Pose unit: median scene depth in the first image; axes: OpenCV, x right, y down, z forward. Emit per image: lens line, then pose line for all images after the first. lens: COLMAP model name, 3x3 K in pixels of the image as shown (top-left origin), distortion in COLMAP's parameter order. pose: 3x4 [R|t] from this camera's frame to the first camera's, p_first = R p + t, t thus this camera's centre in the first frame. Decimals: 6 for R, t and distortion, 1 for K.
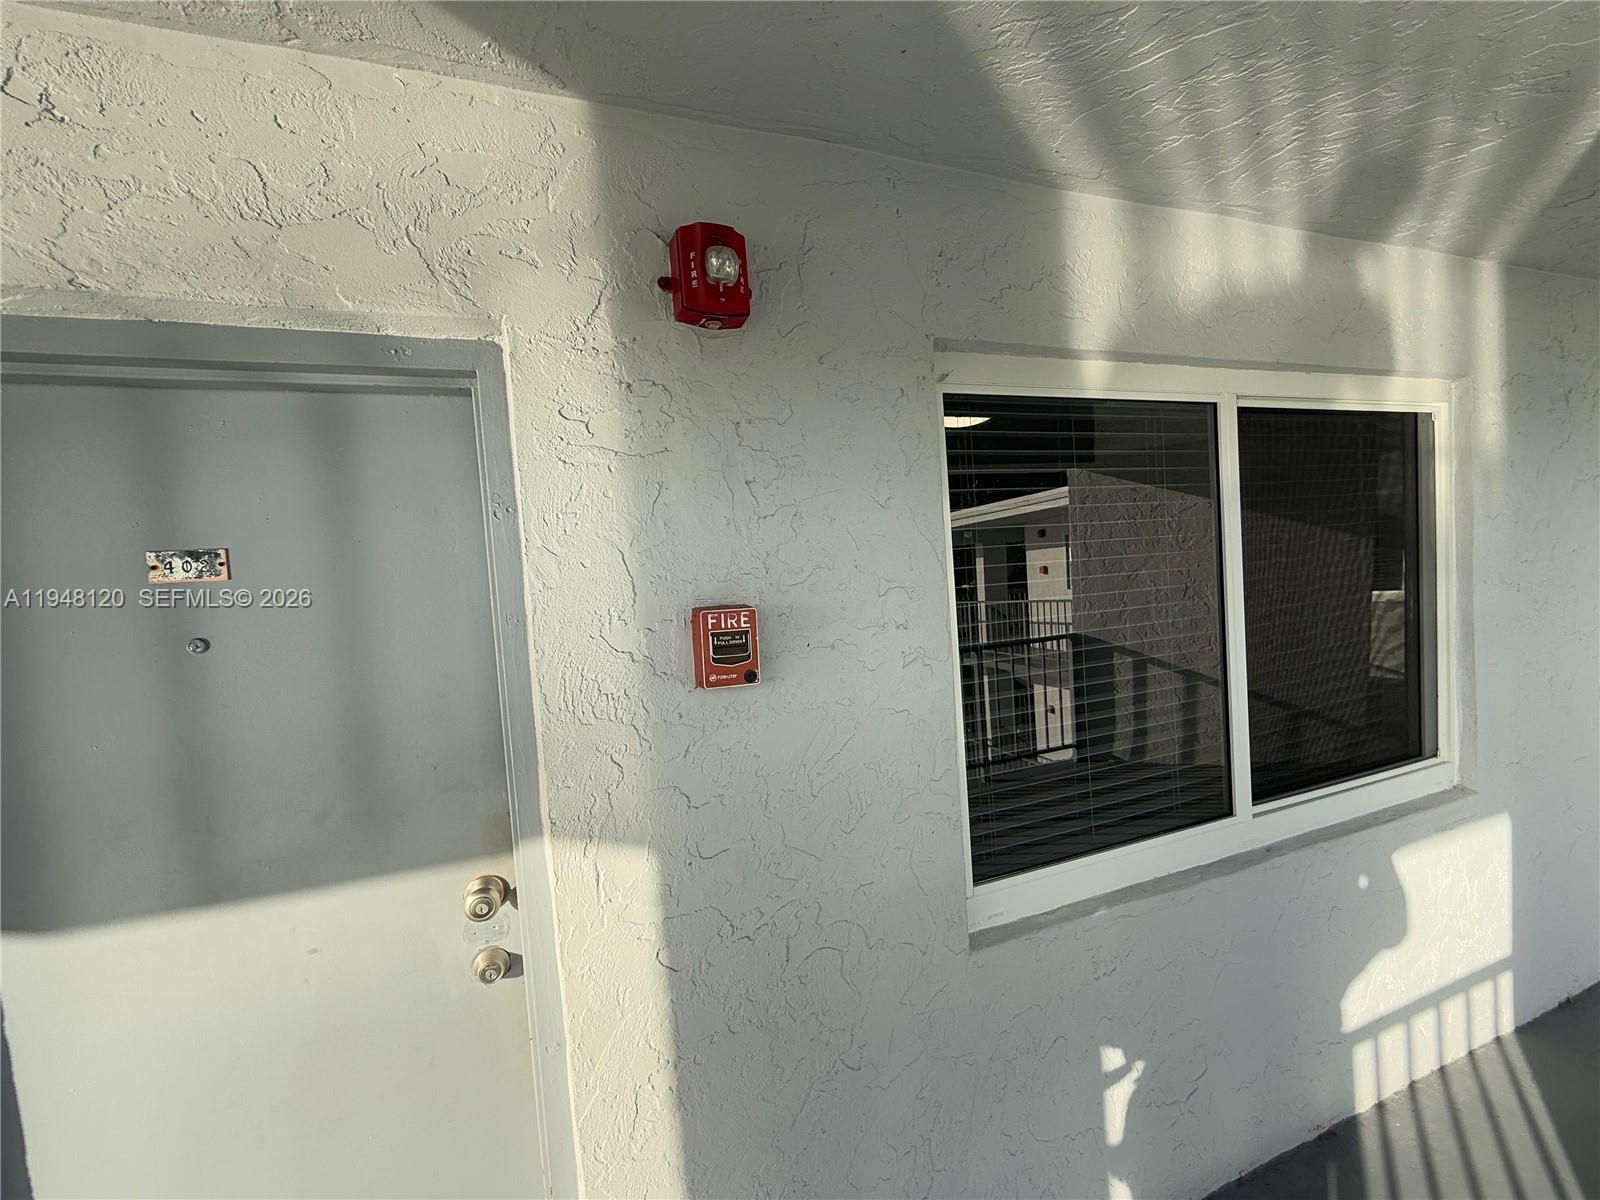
lens RADIAL K [[640.6, 0, 801.5], [0, 640.6, 603.7], [0, 0, 1]] dist [-0.000244, 0.000574]
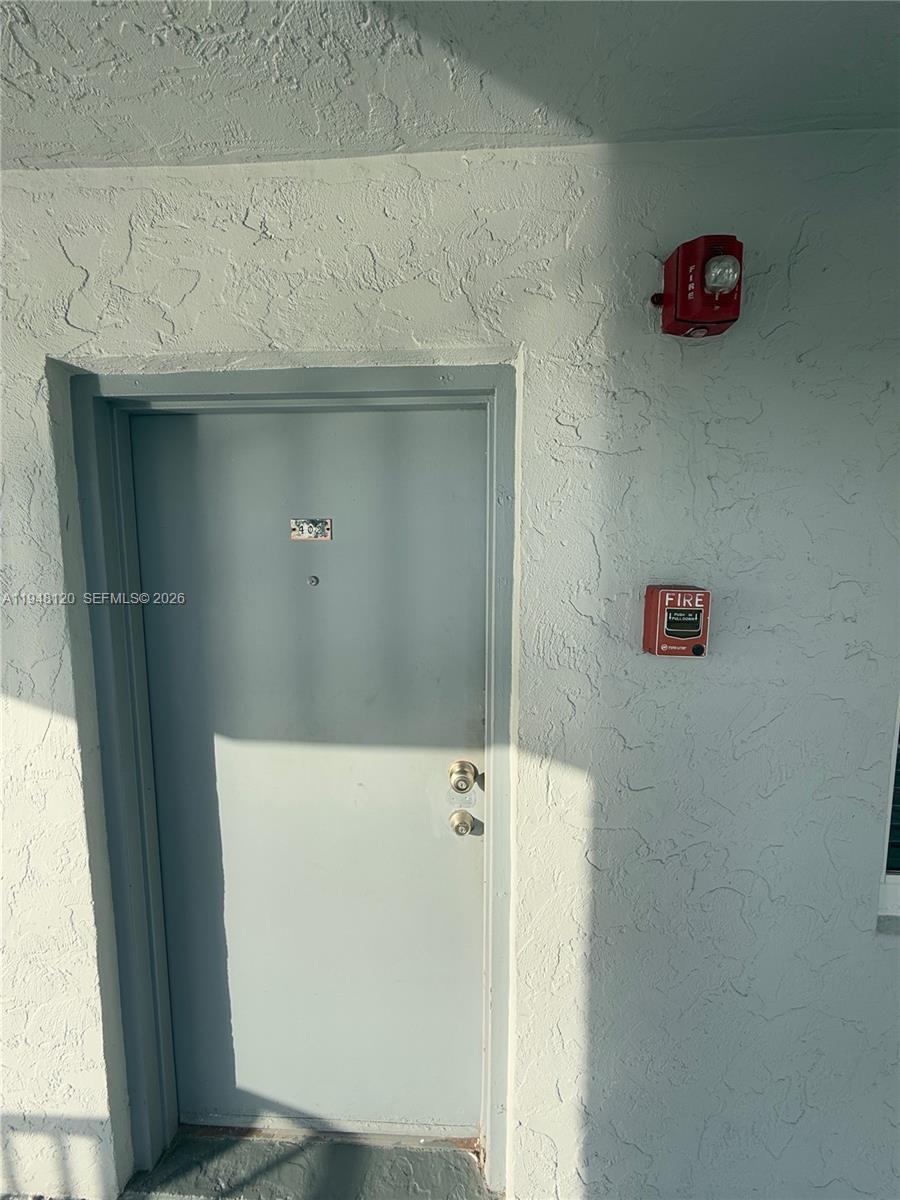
lens RADIAL K [[480.5, 0, 447.6], [0, 480.5, 598.7], [0, 0, 1]] dist [-0.000244, 0.000574]
pose [[0.918275, 0.105406, -0.381655, -0.175515], [-0.077352, 0.993098, 0.088165, -0.019039], [0.388314, -0.051438, 0.920090, 0.042863]]
